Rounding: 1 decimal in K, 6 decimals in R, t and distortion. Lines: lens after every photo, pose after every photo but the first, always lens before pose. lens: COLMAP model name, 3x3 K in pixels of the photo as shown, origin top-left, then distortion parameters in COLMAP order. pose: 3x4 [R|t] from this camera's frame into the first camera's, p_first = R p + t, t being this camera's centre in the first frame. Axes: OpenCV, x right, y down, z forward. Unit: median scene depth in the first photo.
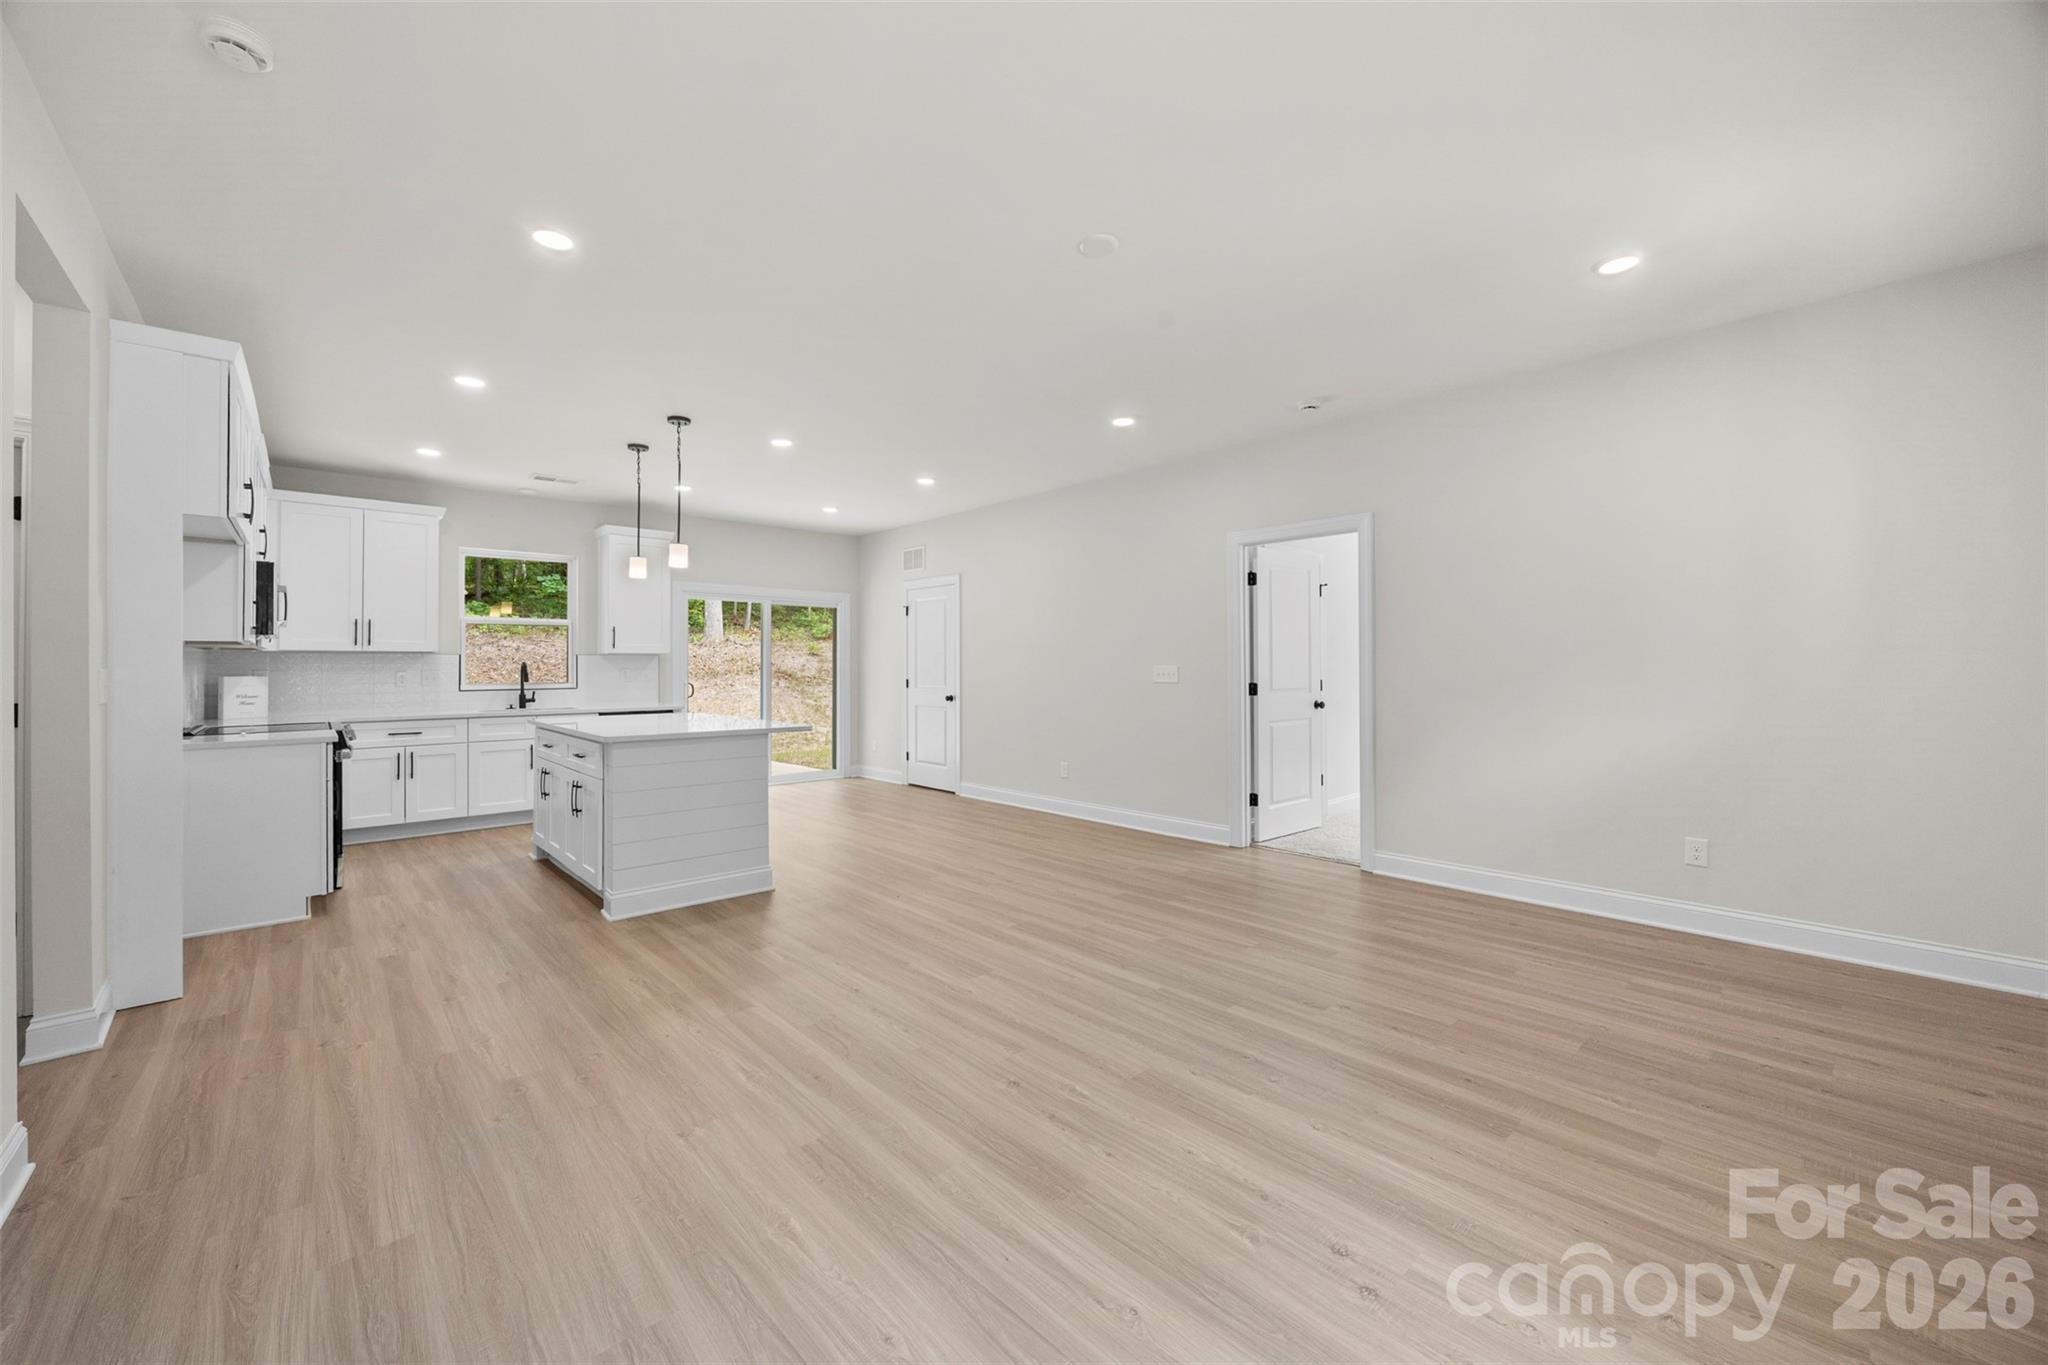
lens RADIAL K [[793.5, 0, 1020.7], [0, 793.5, 662.1], [0, 0, 1]] dist [-0.000846, 0.000140]
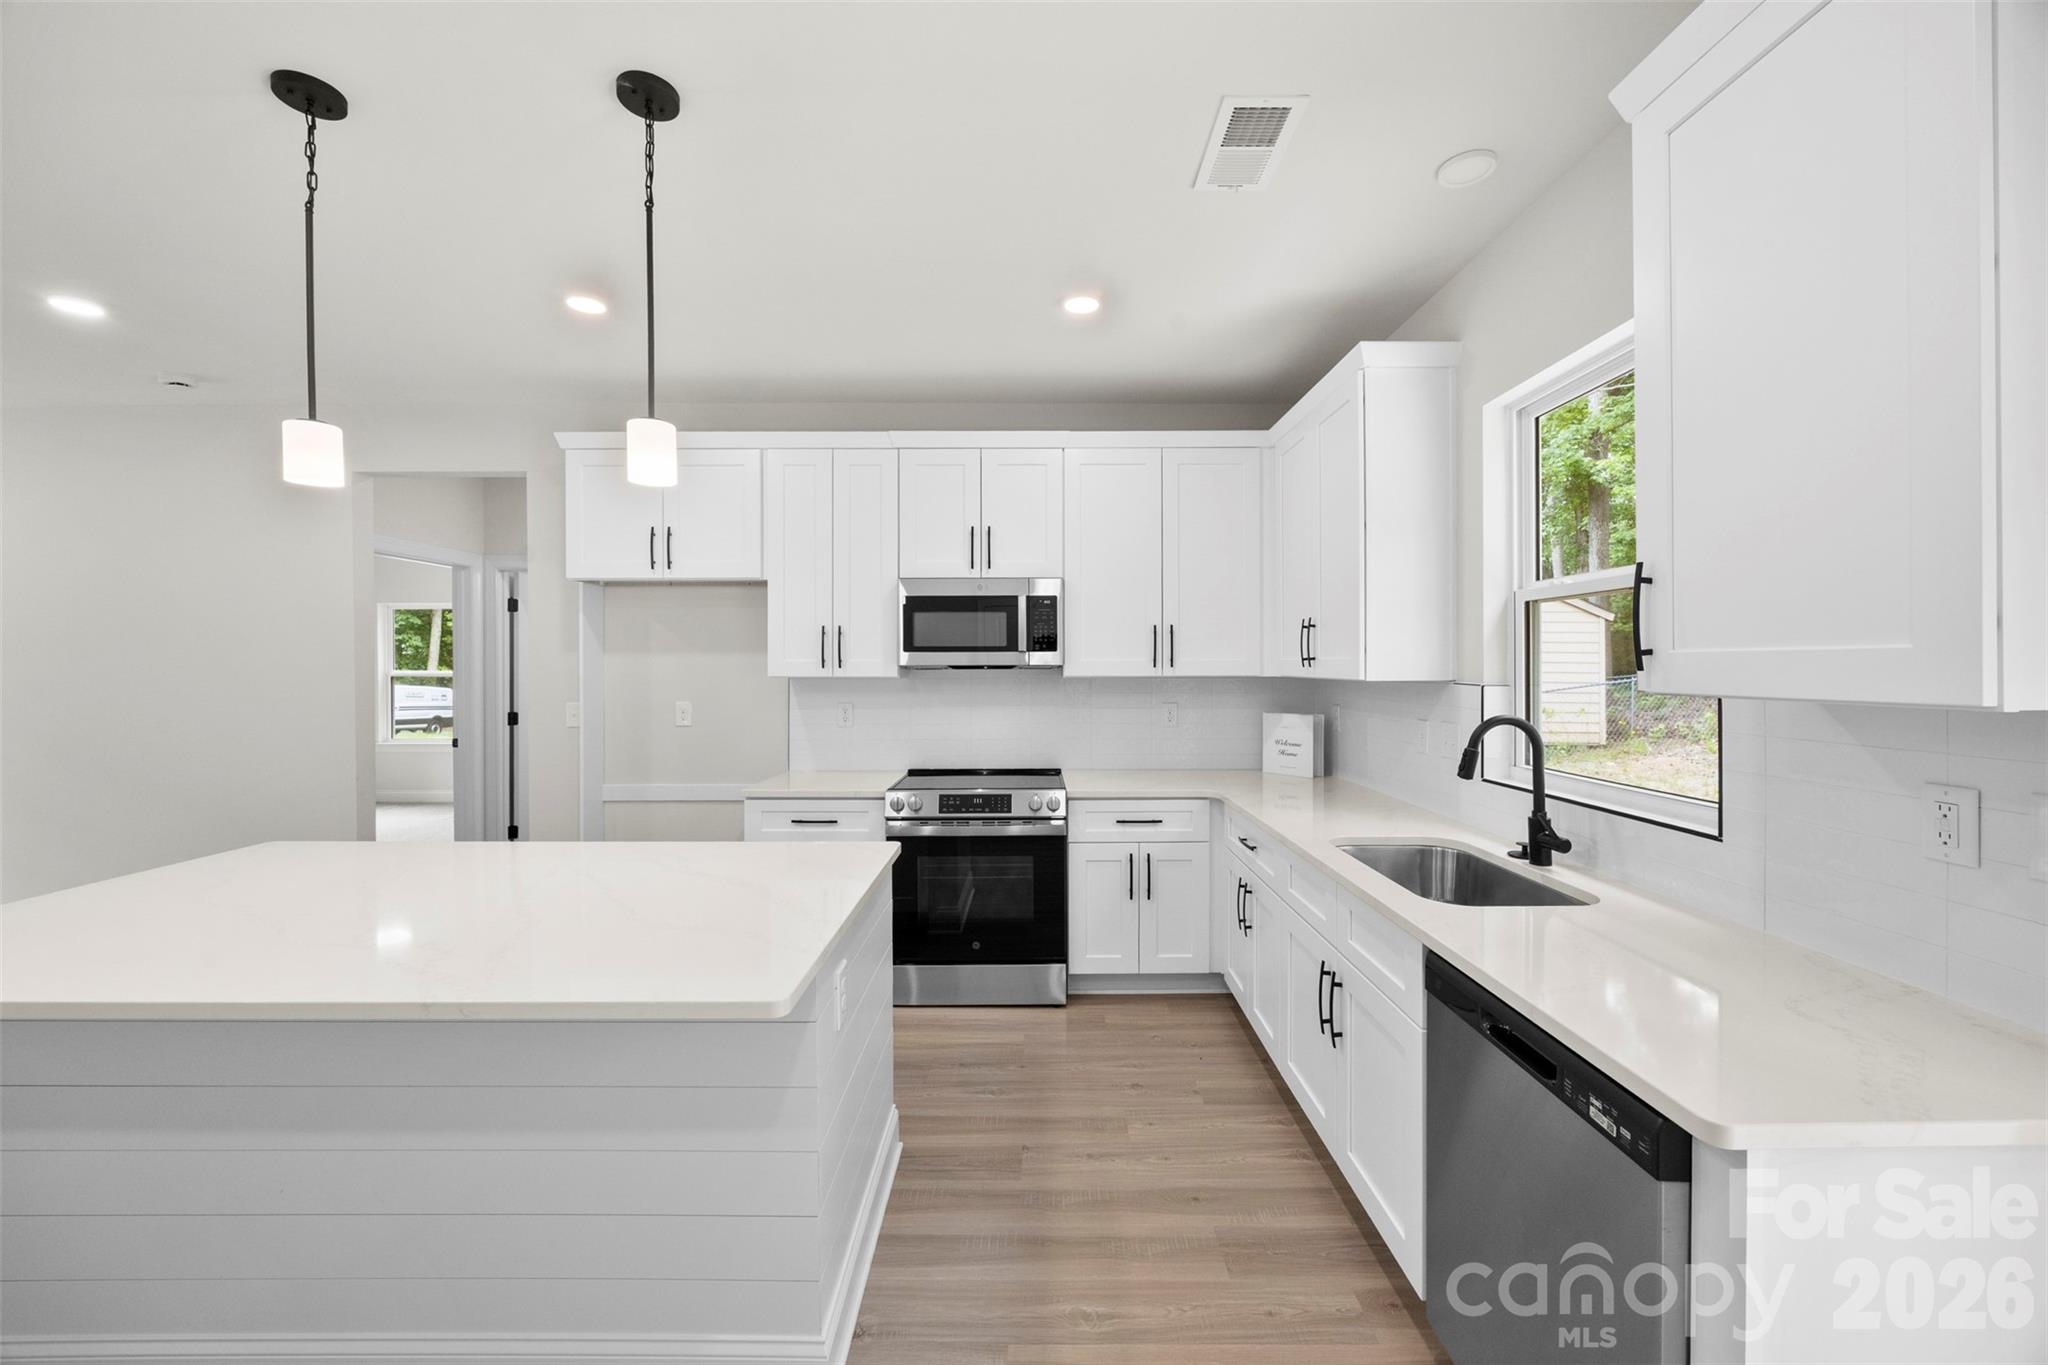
lens RADIAL K [[791.4, 0, 1030.3], [0, 791.4, 671.7], [0, 0, 1]] dist [-0.001861, -0.000085]
pose [[-0.669820, 0.013169, -0.742407, -0.334762], [0.010736, 0.999910, 0.008050, -0.026896], [0.742446, -0.002578, -0.669901, 1.331873]]
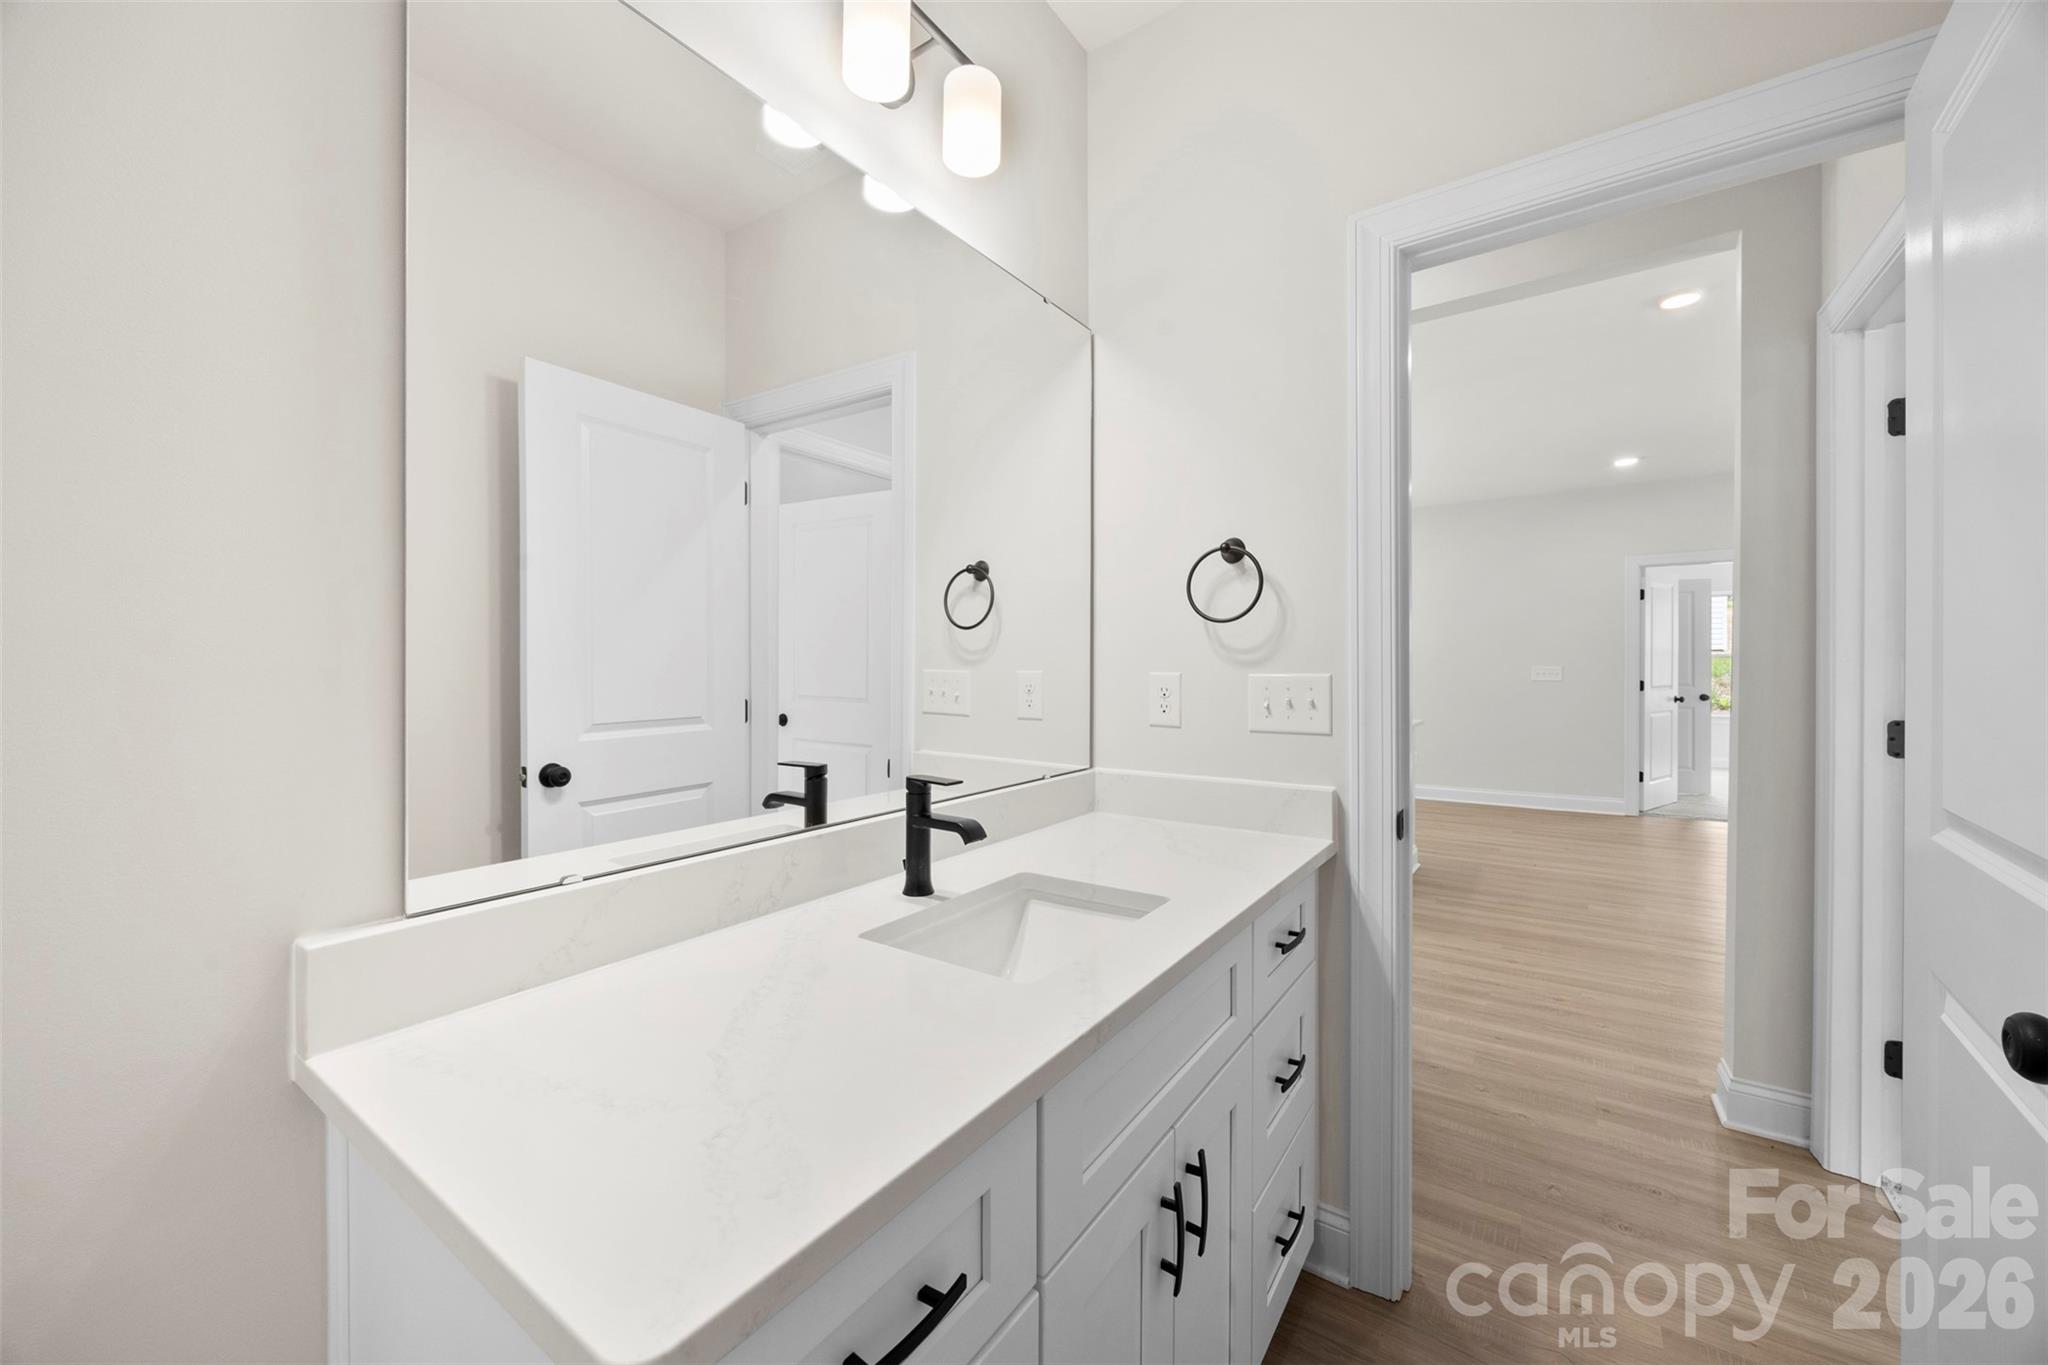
lens RADIAL K [[787.5, 0, 1010.3], [0, 787.5, 675.0], [0, 0, 1]] dist [-0.003319, -0.000164]
pose [[0.974489, -0.000720, 0.224434, -0.911616], [-0.001719, 0.999942, 0.010670, 0.006550], [-0.224429, -0.010783, 0.974431, 0.047869]]
